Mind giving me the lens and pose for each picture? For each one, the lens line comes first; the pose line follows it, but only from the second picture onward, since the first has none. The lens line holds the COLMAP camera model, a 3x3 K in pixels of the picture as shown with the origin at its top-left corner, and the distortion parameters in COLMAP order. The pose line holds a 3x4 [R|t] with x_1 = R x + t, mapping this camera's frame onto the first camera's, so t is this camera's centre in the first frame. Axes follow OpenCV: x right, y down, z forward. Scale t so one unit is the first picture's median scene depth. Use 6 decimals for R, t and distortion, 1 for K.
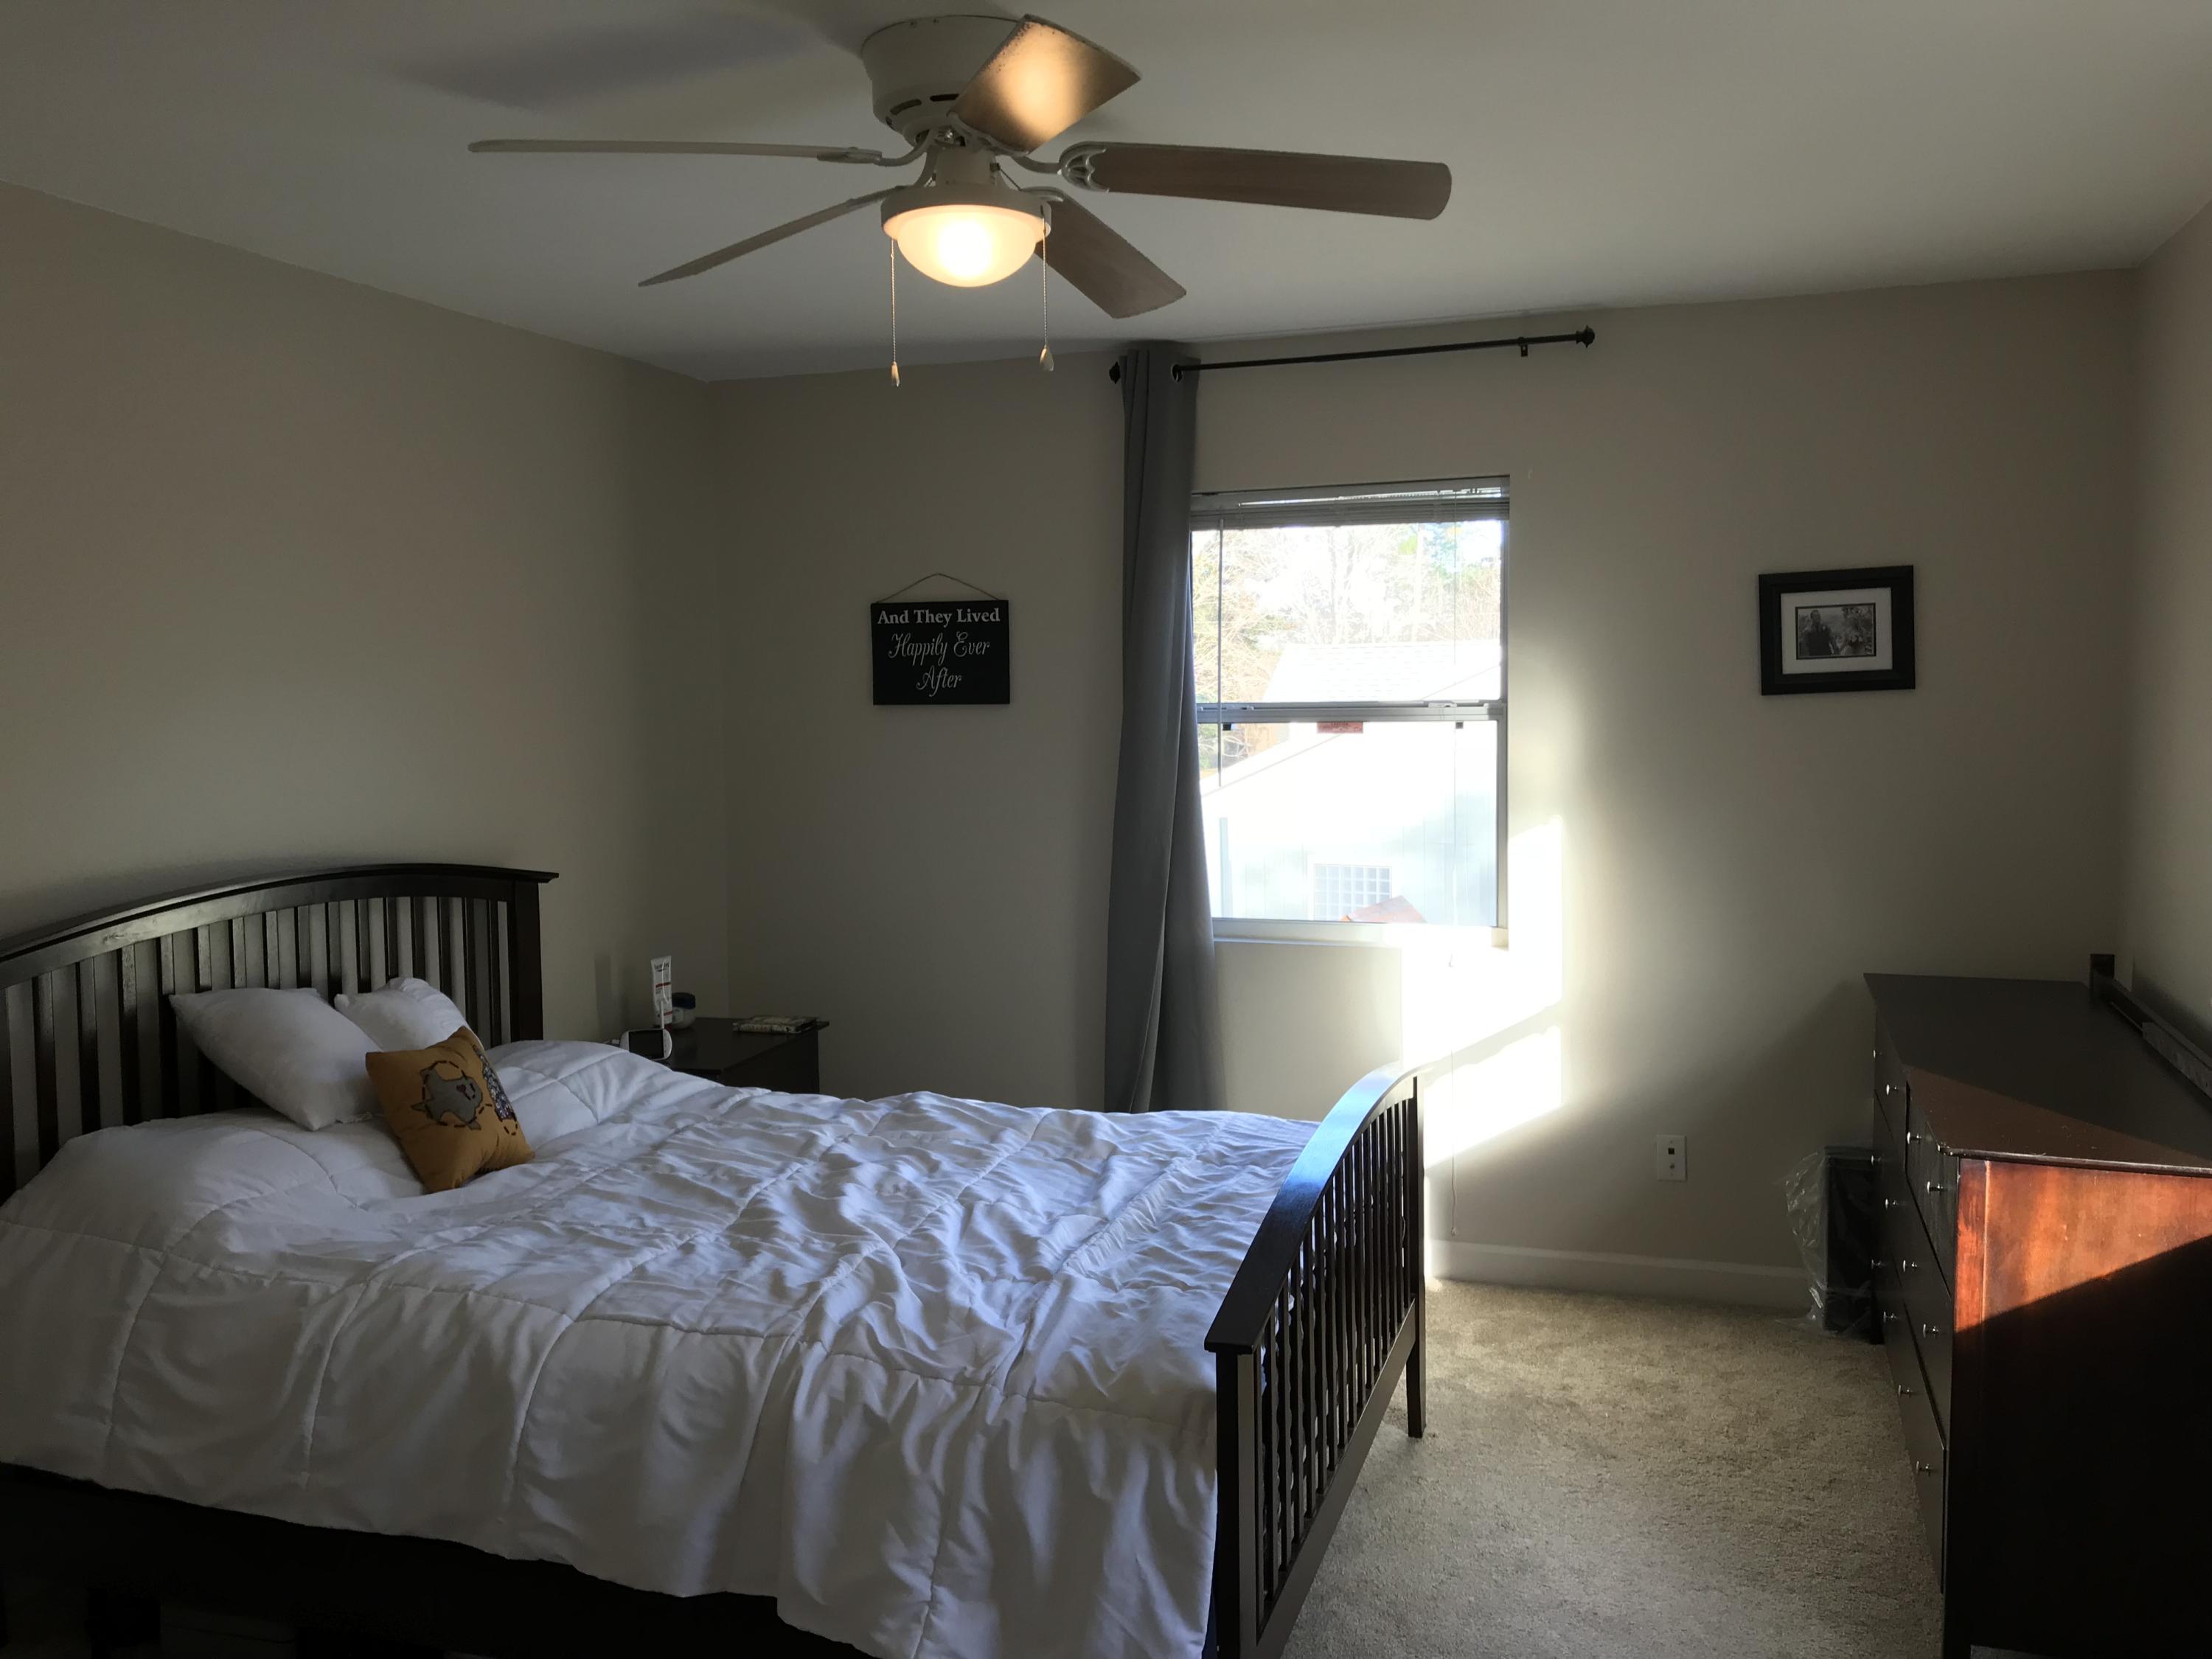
lens RADIAL K [[1834.2, 0, 1096.7], [0, 1834.2, 826.5], [0, 0, 1]] dist [0.064778, -0.080768]
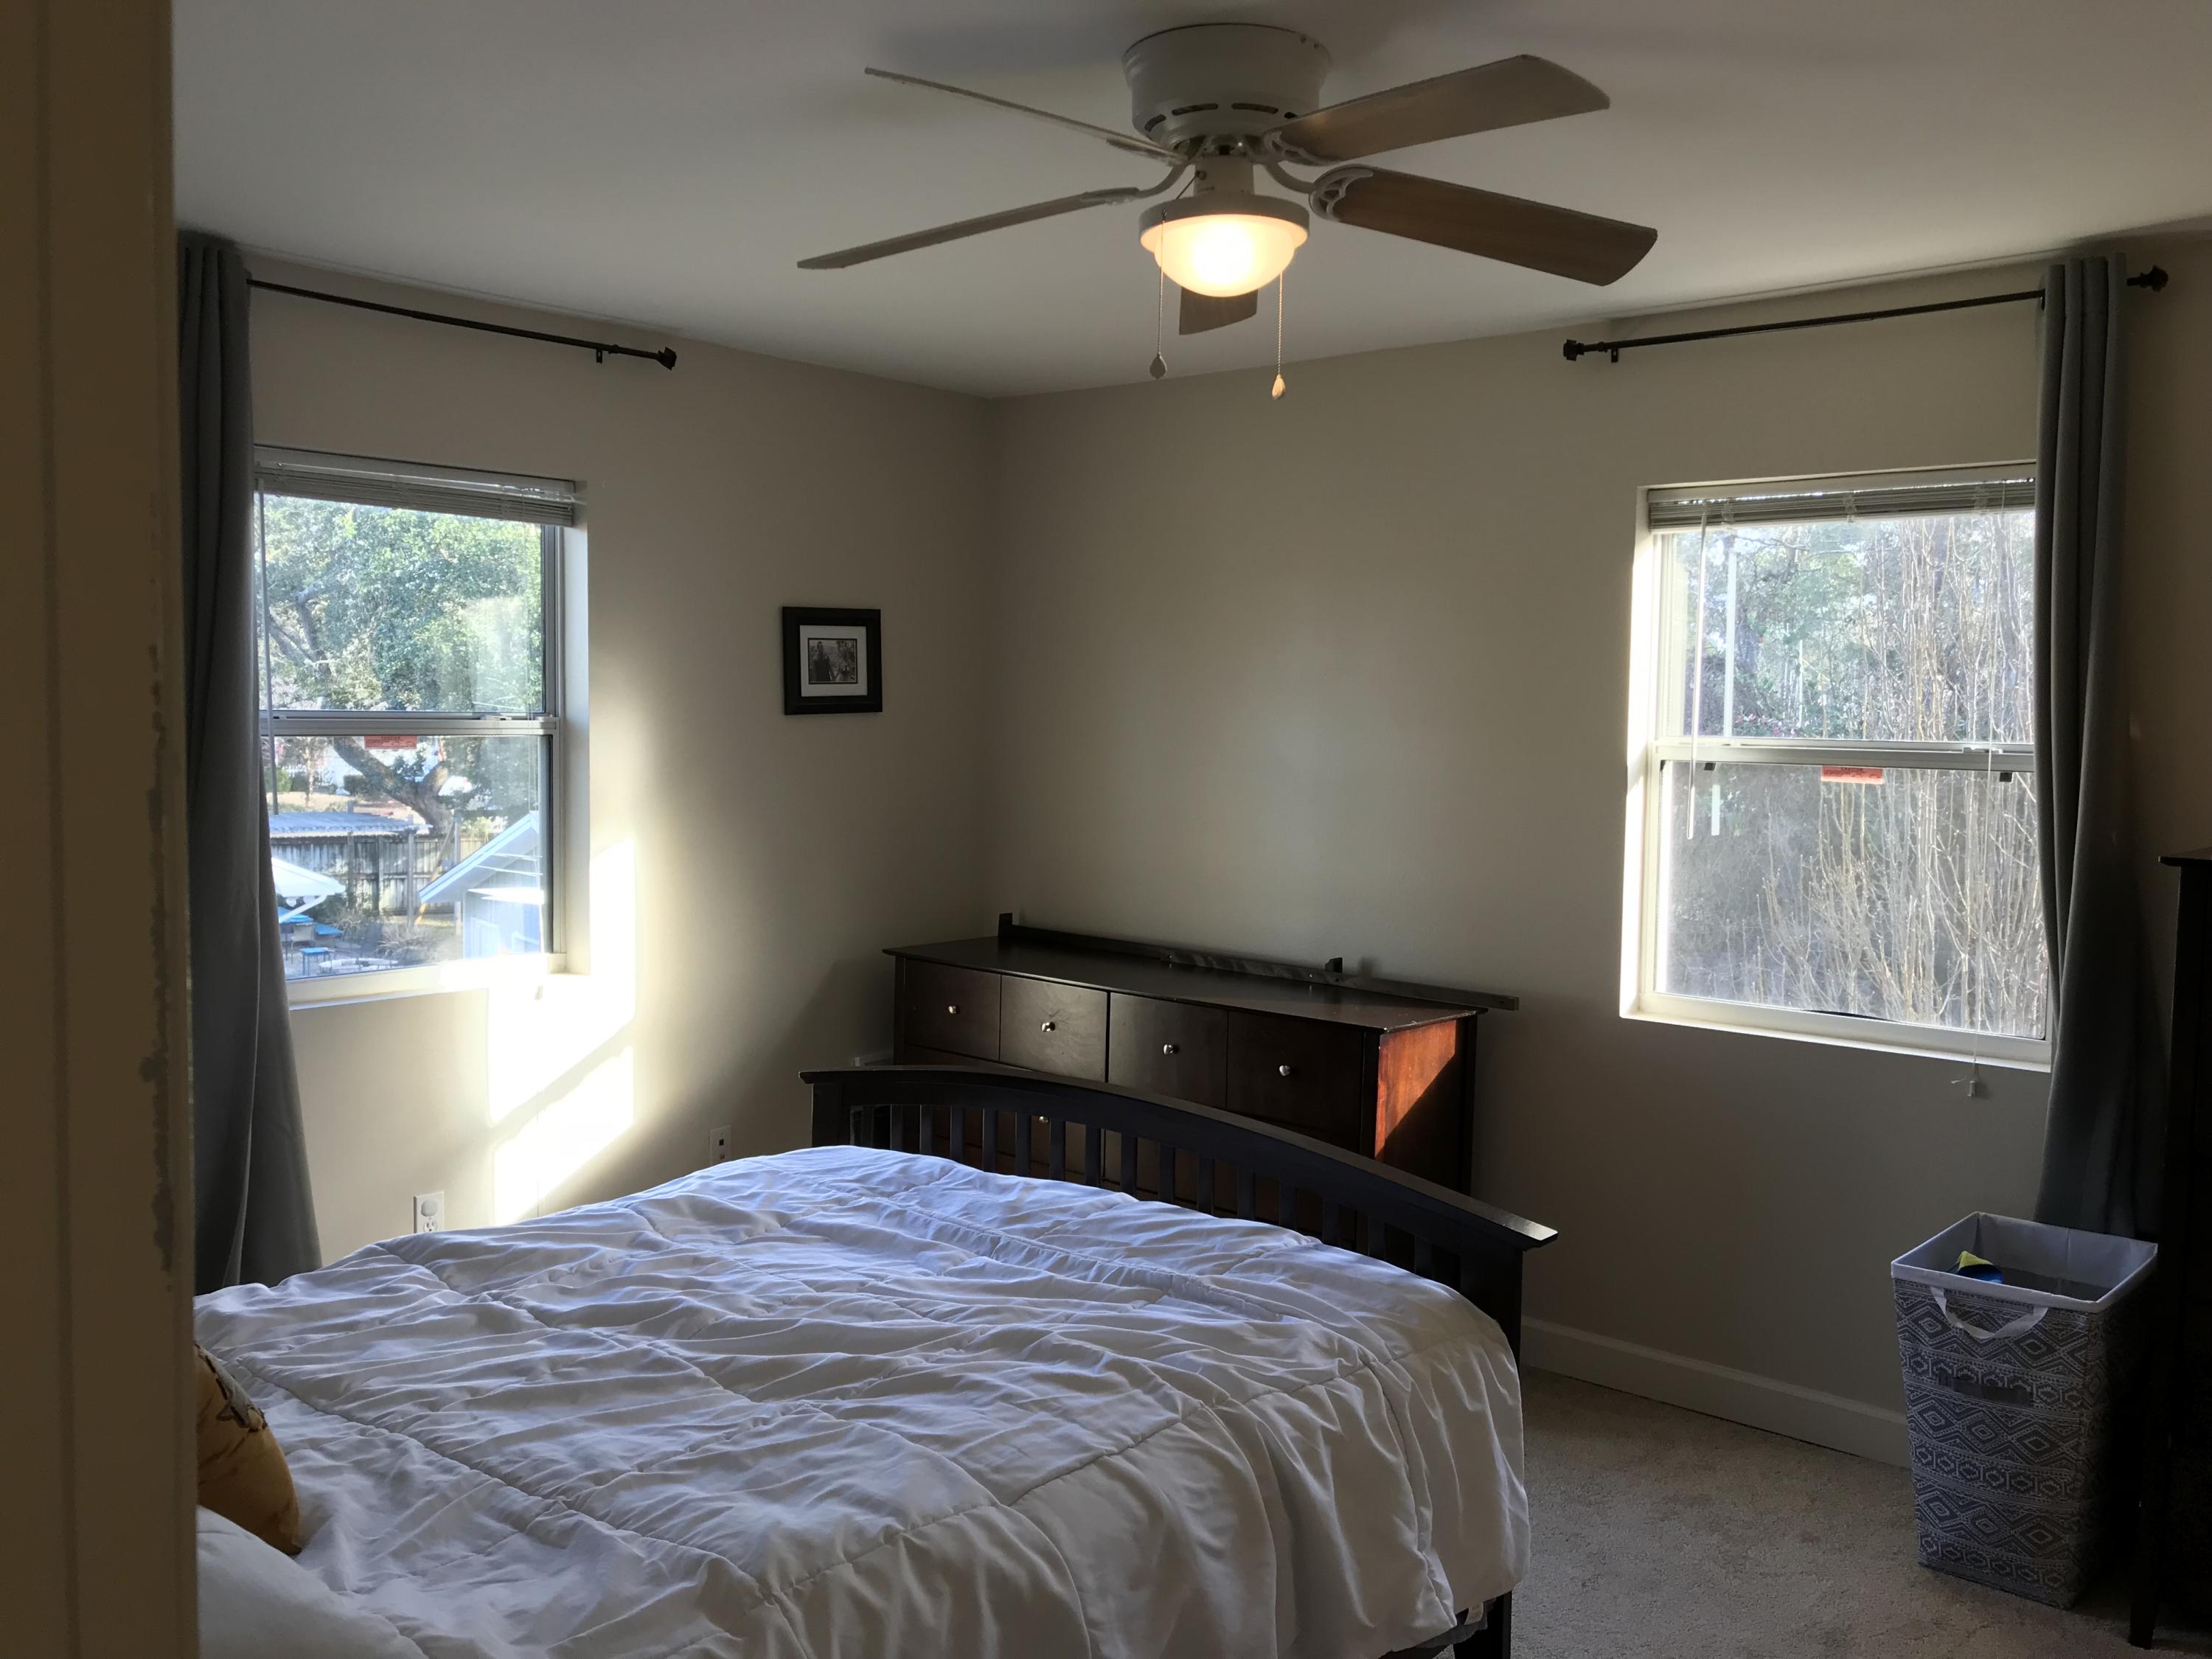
lens RADIAL K [[1834.2, 0, 1099.8], [0, 1834.2, 826.4], [0, 0, 1]] dist [0.064778, -0.080768]
pose [[0.374187, -0.040775, 0.926456, -0.759190], [0.054147, 0.998289, 0.022067, -0.022978], [-0.925771, 0.041908, 0.375755, 0.520989]]
